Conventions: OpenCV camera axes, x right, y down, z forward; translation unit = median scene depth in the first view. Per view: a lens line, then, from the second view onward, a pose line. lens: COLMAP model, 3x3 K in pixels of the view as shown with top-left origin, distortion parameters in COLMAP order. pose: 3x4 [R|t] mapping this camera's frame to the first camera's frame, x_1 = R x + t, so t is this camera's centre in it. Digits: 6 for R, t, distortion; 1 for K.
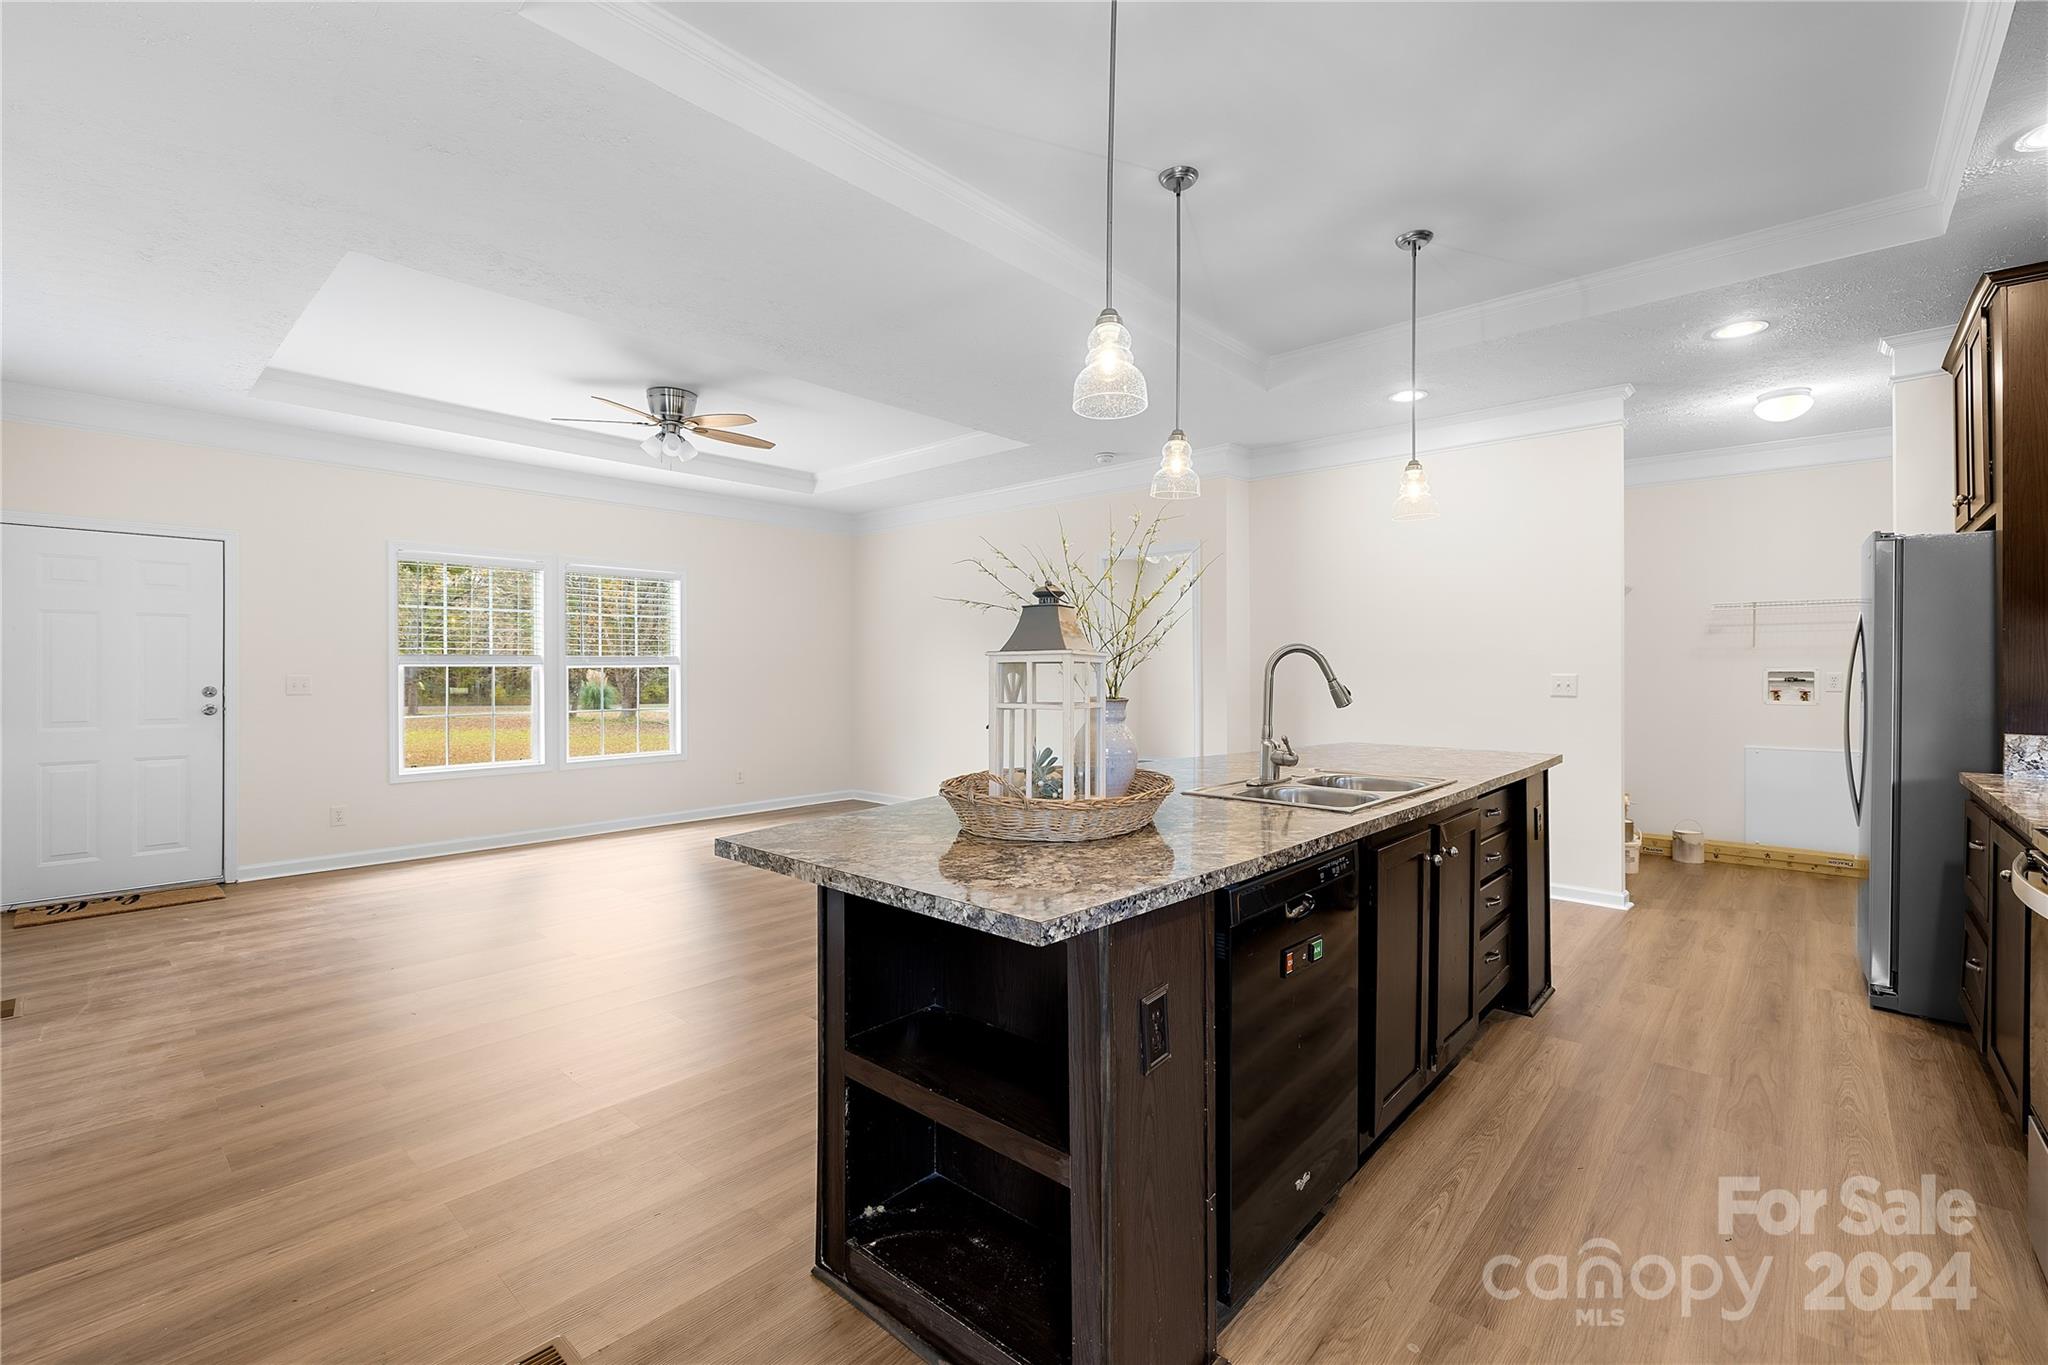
lens RADIAL K [[877.5, 0, 1019.6], [0, 877.5, 669.9], [0, 0, 1]] dist [0.000493, 0.000247]
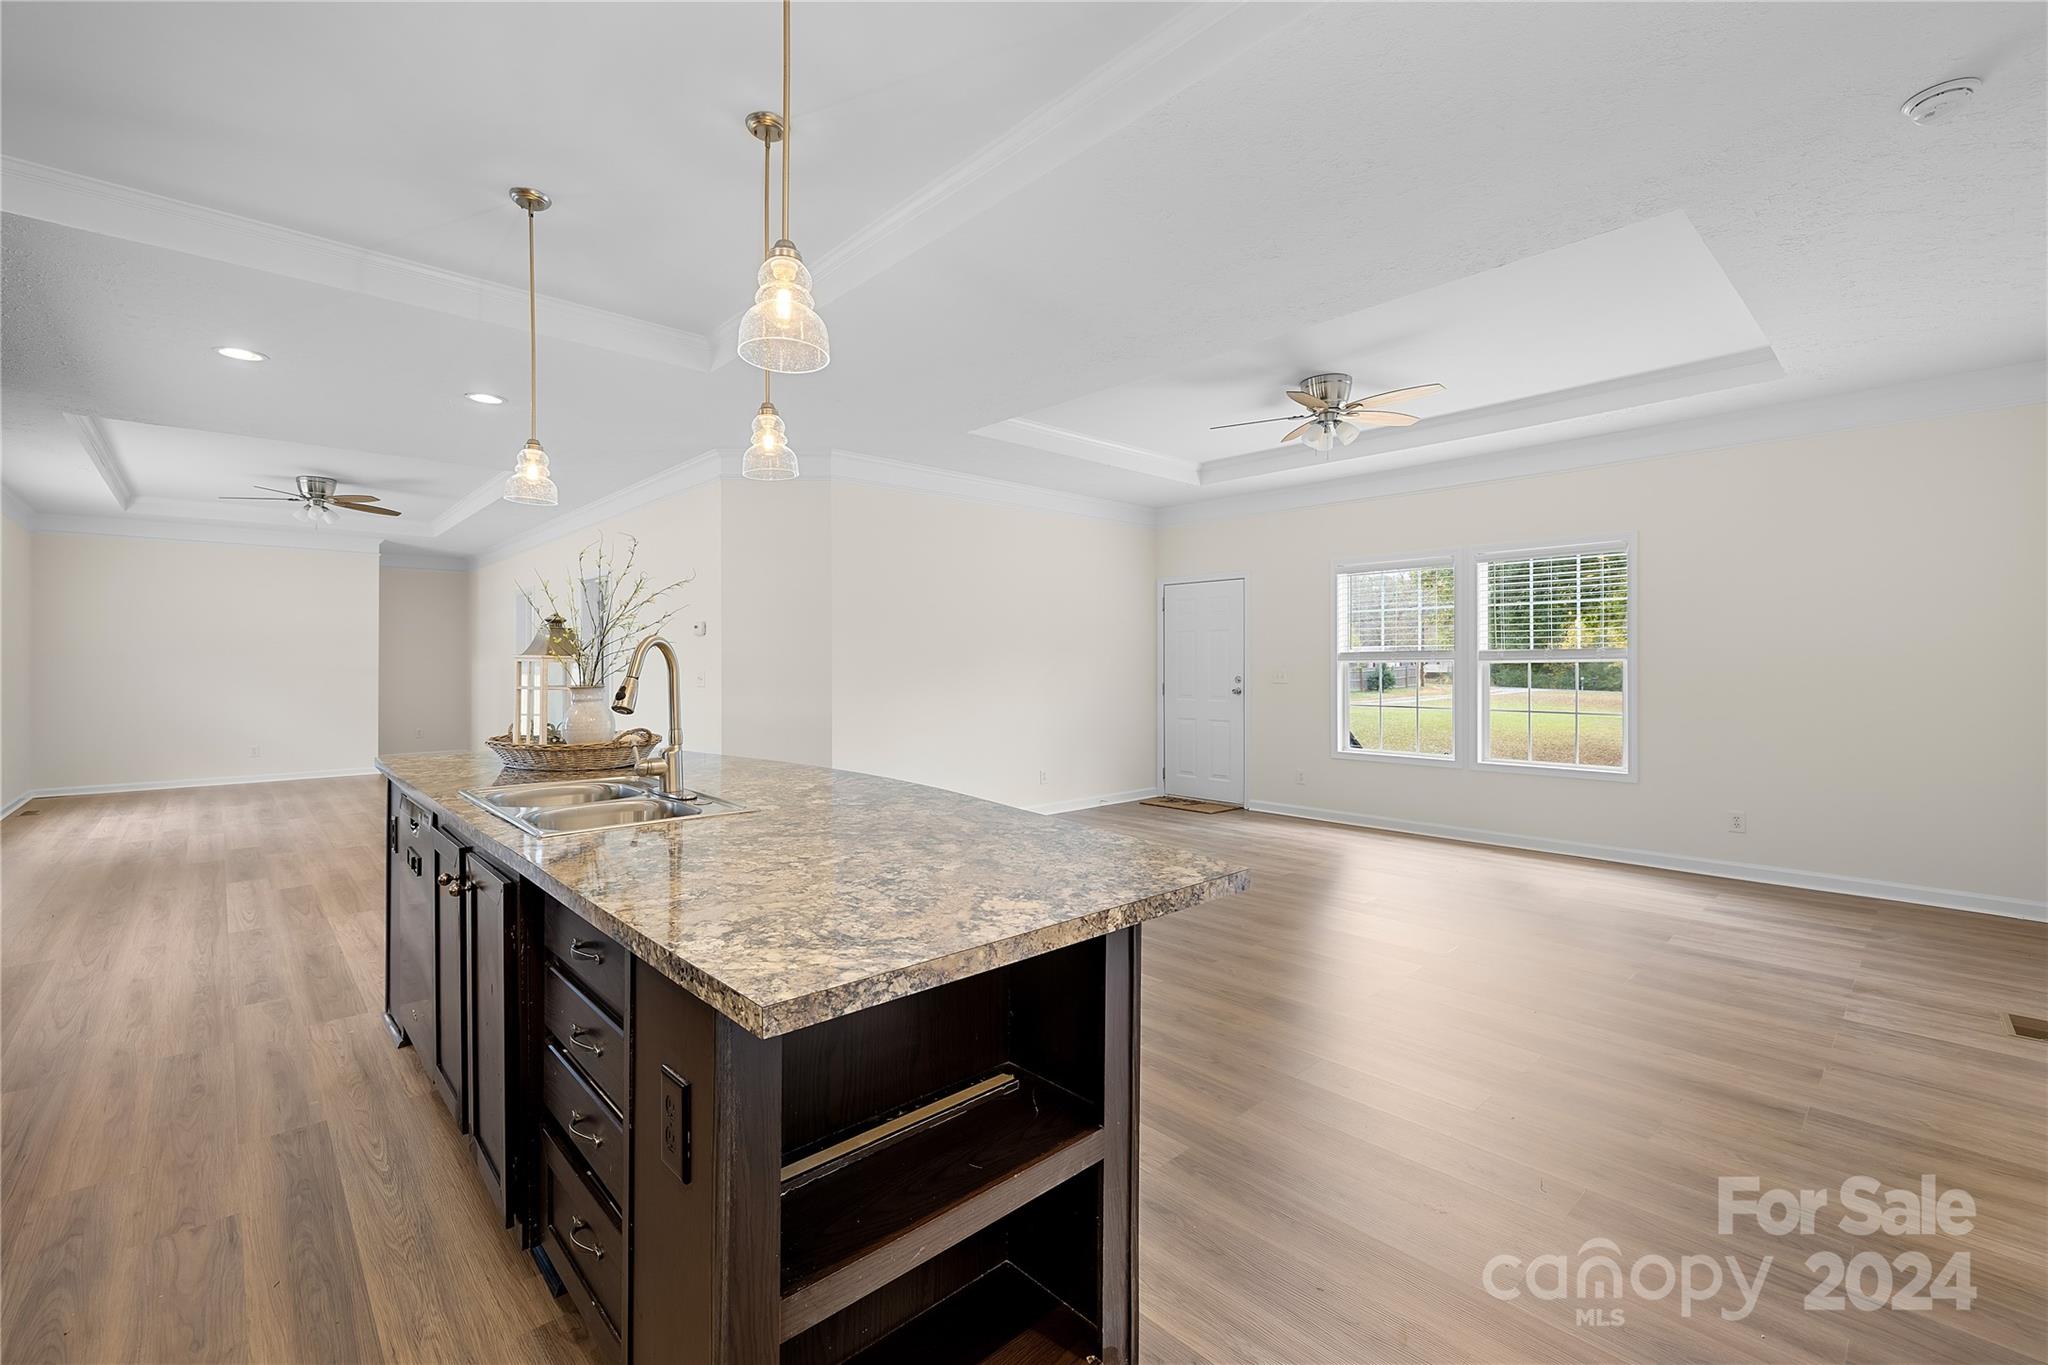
lens RADIAL K [[849.7, 0, 1009.6], [0, 849.7, 651.2], [0, 0, 1]] dist [-0.000091, -0.000300]
pose [[-0.086297, -0.015659, -0.996146, 0.630342], [0.000688, 0.999875, -0.015777, -0.001040], [0.996269, -0.002047, -0.086276, 0.802130]]
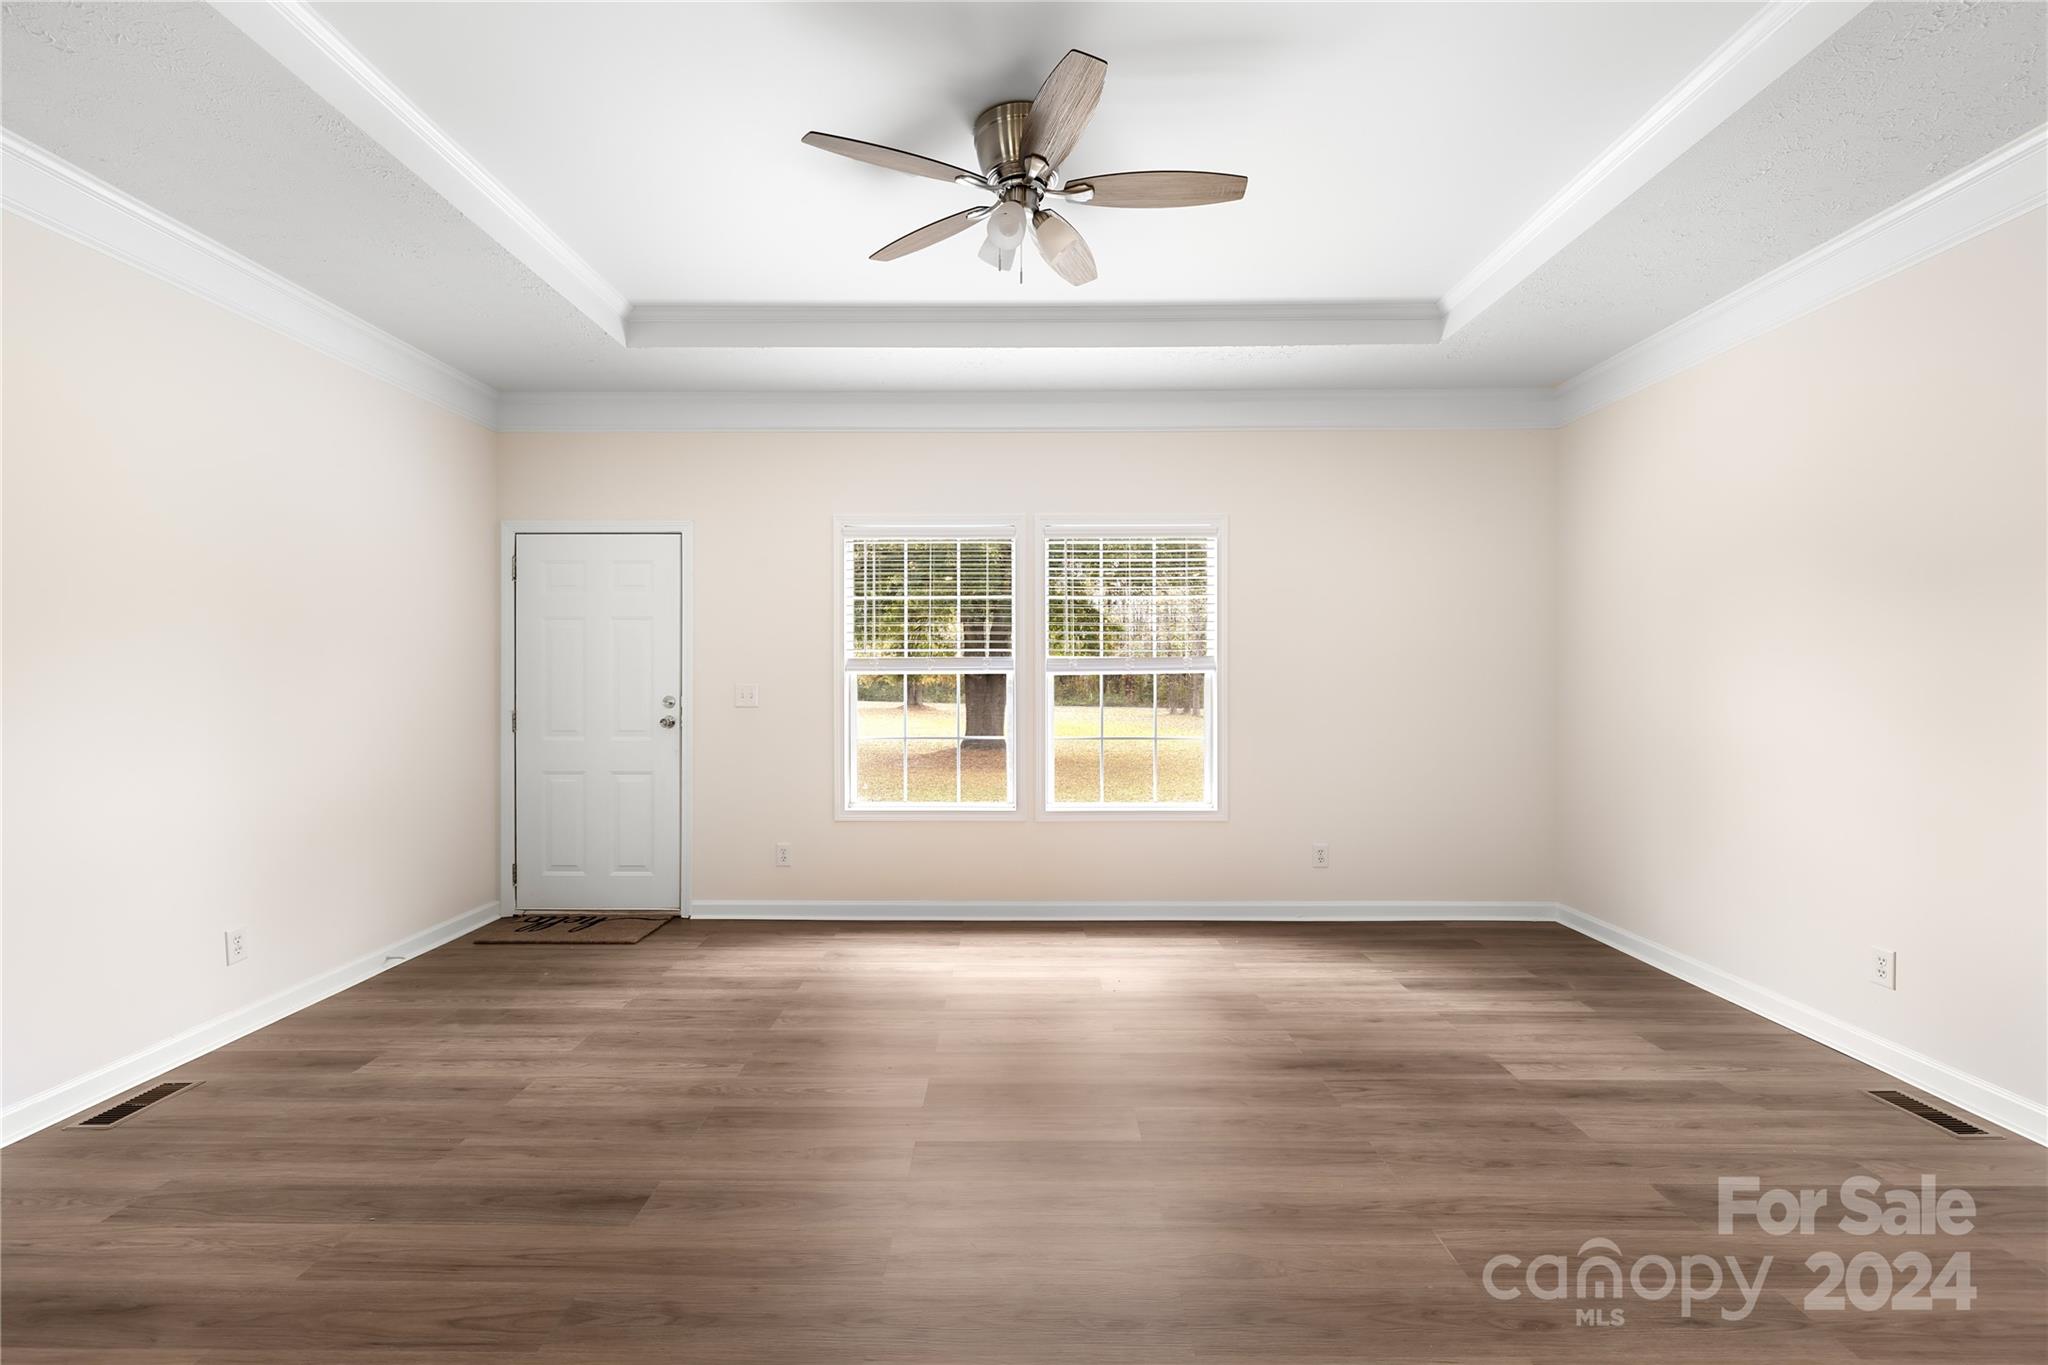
lens RADIAL K [[864.5, 0, 1001.6], [0, 864.5, 672.2], [0, 0, 1]] dist [0.000550, 0.000027]
pose [[0.668333, -0.005226, -0.743843, -0.038390], [0.001780, 0.999984, -0.005427, -0.000218], [0.743860, 0.002304, 0.668332, 0.722647]]
